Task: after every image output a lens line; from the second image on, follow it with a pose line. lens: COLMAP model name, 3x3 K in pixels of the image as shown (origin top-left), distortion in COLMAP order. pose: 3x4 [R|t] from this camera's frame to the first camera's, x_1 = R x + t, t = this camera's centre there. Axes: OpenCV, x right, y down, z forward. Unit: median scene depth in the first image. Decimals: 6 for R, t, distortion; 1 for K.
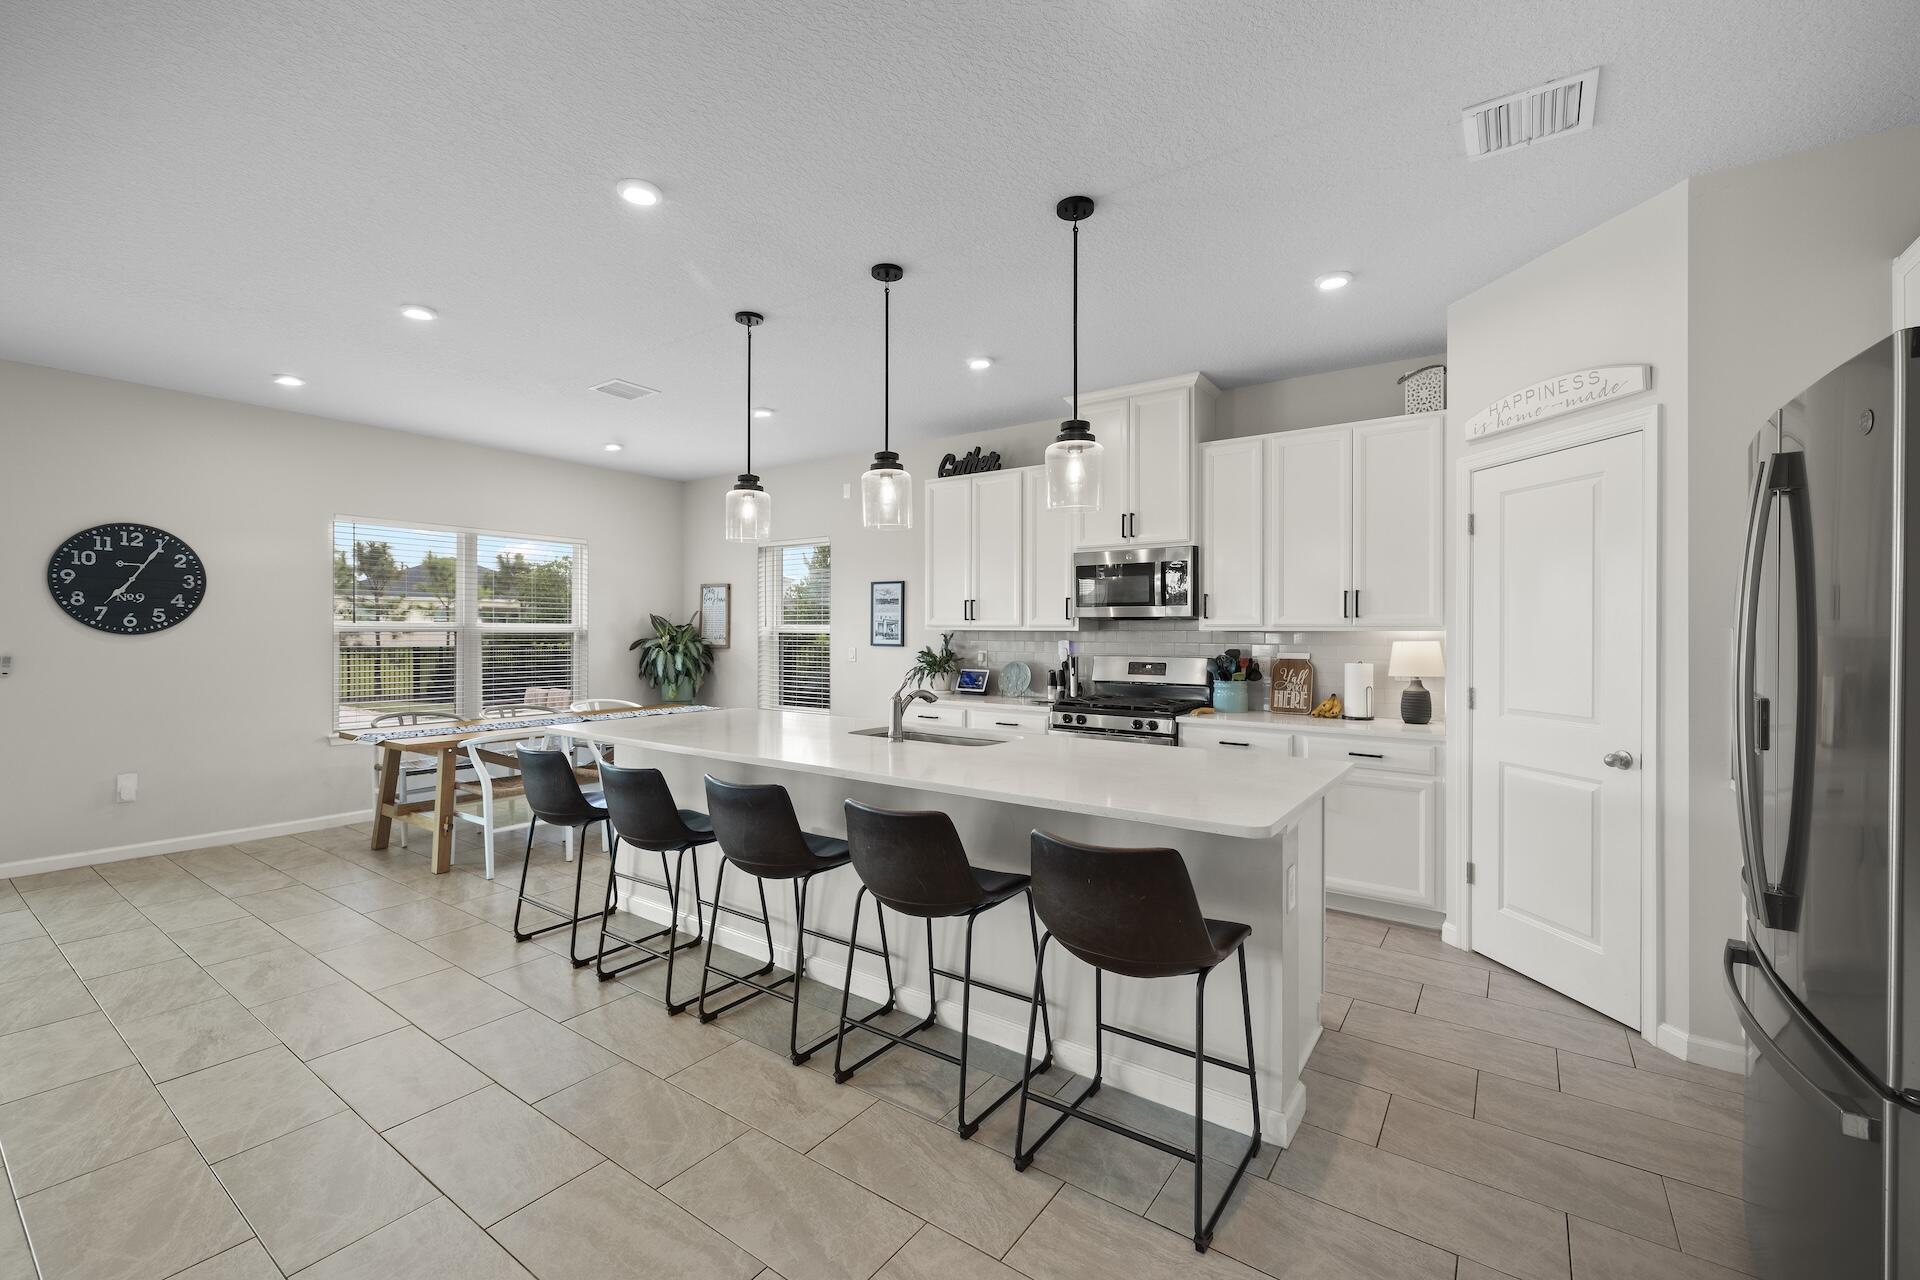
lens RADIAL K [[802.0, 0, 960.0], [0, 802.0, 640.0], [0, 0, 1]] dist [-0.001499, -0.000382]
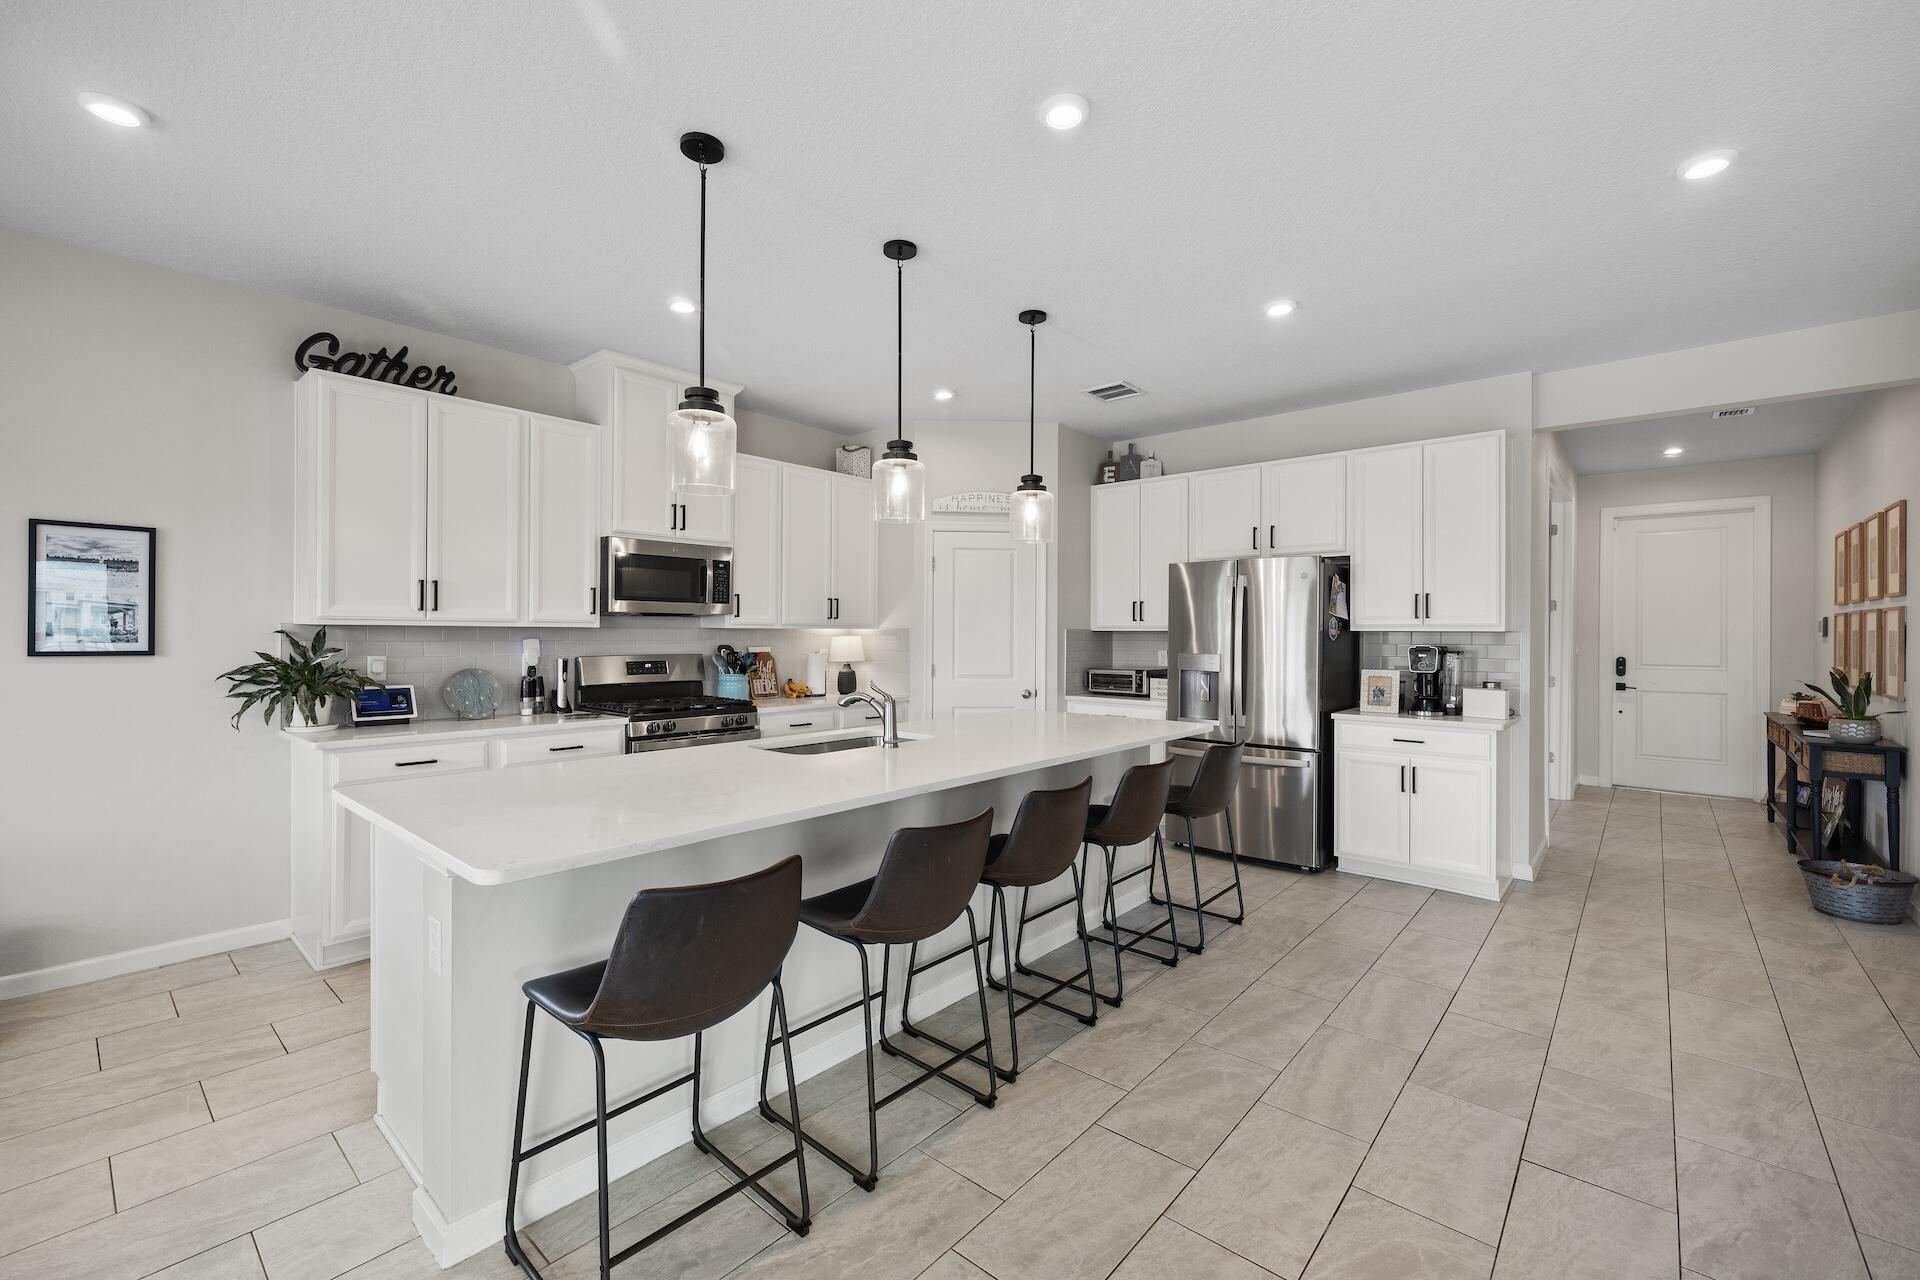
lens RADIAL K [[801.6, 0, 965.0], [0, 801.6, 631.0], [0, 0, 1]] dist [0.001052, -0.000122]
pose [[0.090135, -0.001581, 0.995928, -0.800786], [0.005767, 0.999983, 0.001065, -0.007684], [-0.995913, 0.005647, 0.090142, 0.654343]]
